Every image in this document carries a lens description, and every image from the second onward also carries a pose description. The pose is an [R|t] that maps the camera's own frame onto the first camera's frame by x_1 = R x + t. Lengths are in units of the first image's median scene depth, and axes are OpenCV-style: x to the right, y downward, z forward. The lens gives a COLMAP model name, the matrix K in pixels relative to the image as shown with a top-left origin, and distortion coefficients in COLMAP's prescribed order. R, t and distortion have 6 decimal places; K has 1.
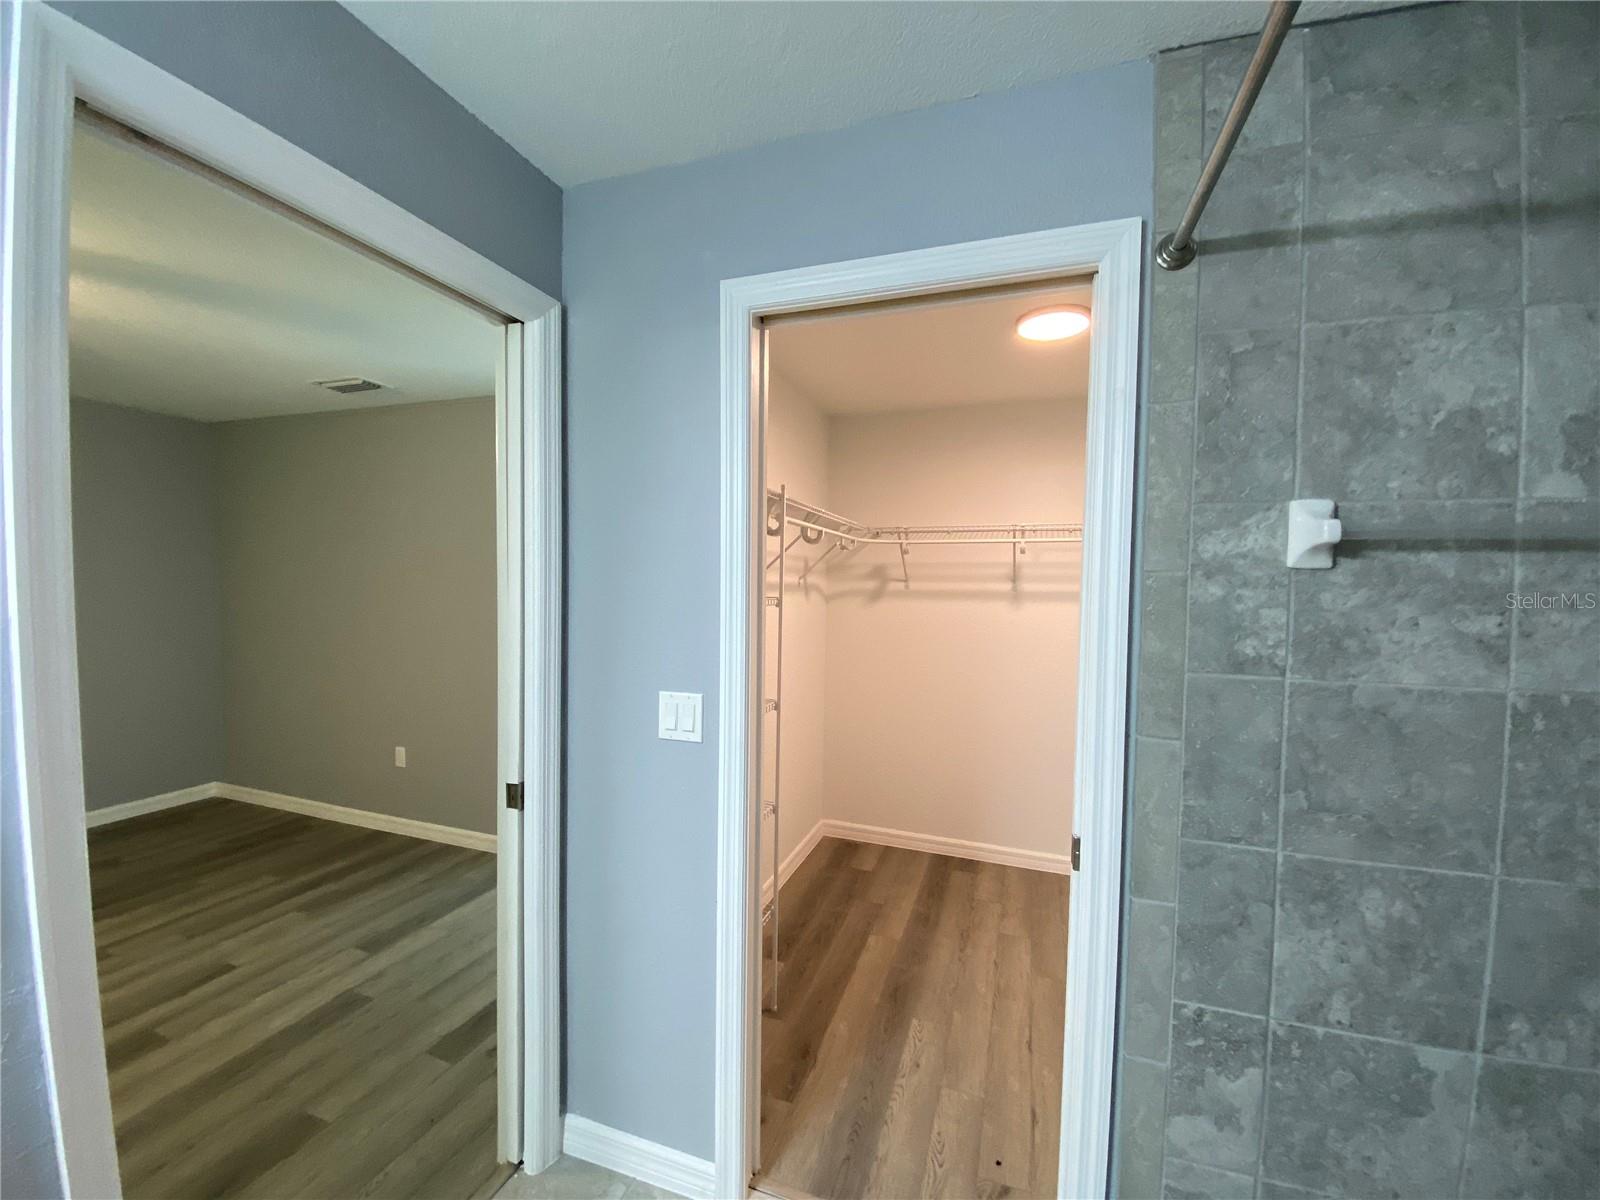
lens RADIAL K [[648.1, 0, 796.8], [0, 648.1, 605.8], [0, 0, 1]] dist [0.022392, -0.019879]
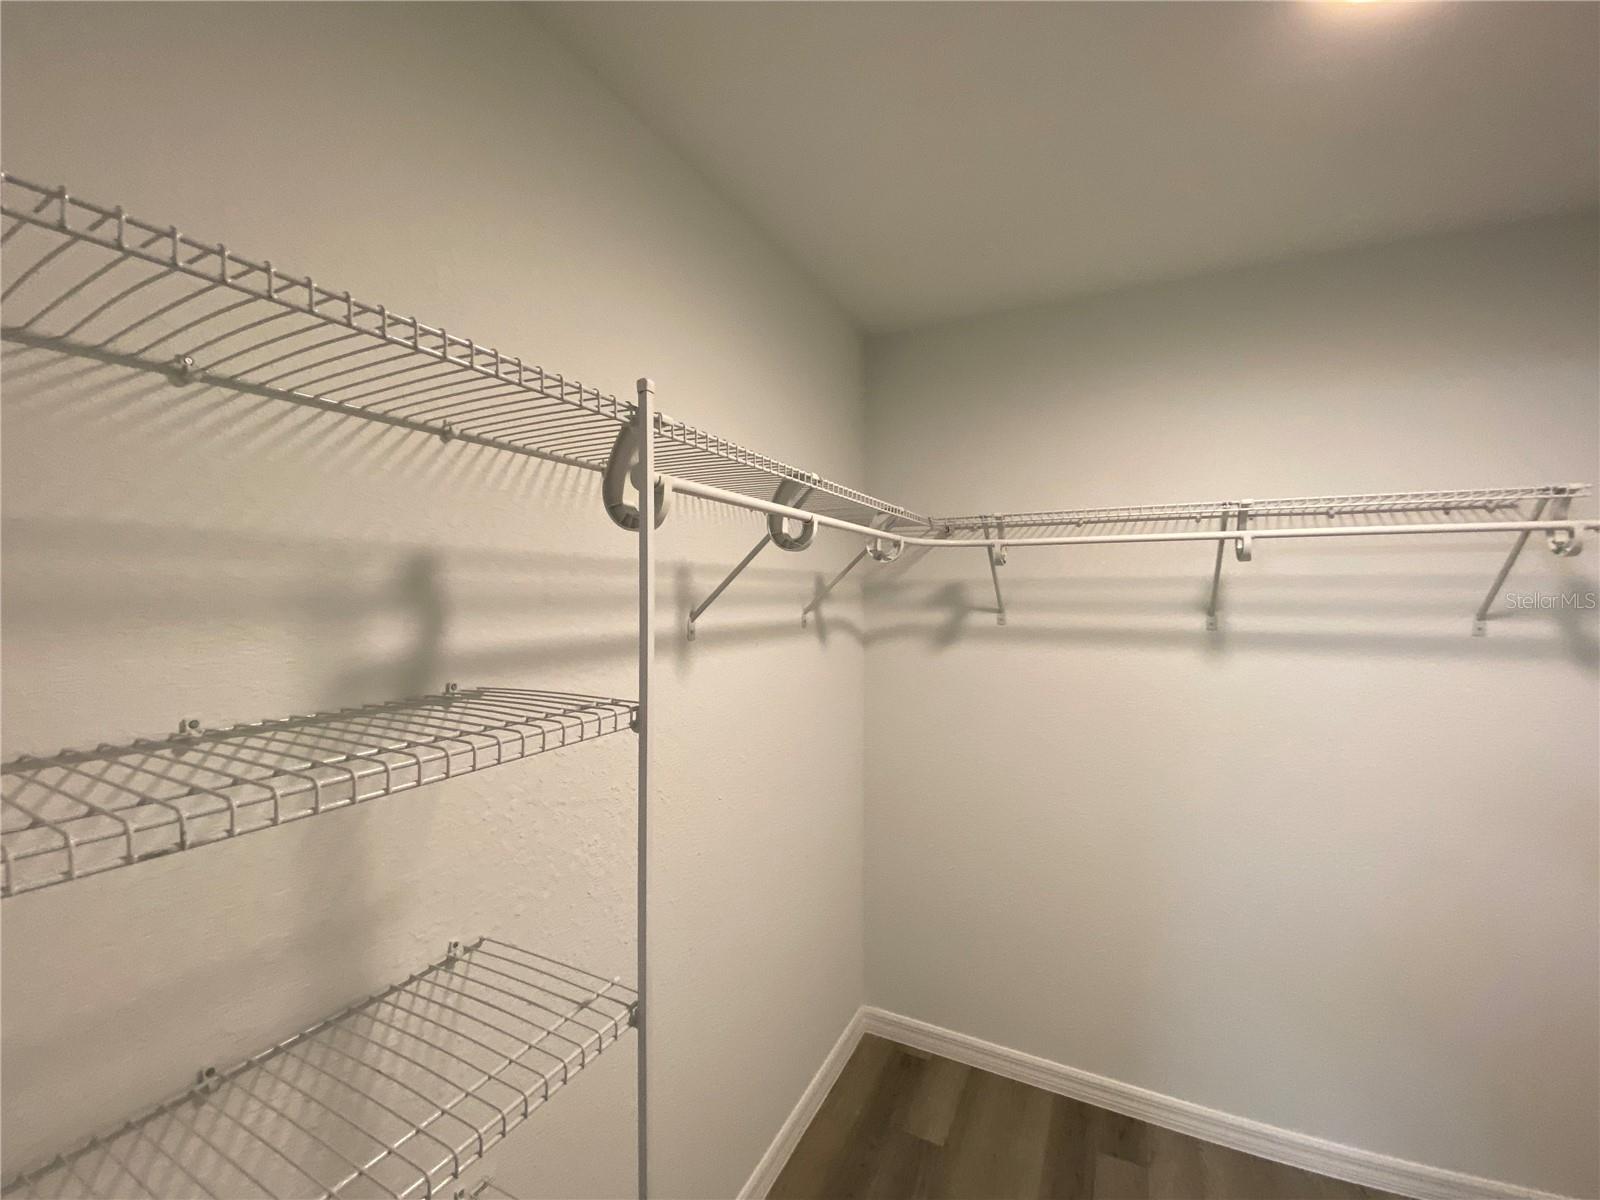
lens RADIAL K [[646.0, 0, 795.5], [0, 646.0, 600.3], [0, 0, 1]] dist [0.018040, -0.018935]
pose [[0.991907, -0.012911, -0.126305, 0.063807], [0.010394, 0.999734, -0.020568, -0.039182], [0.126537, 0.019089, 0.991778, 0.424917]]
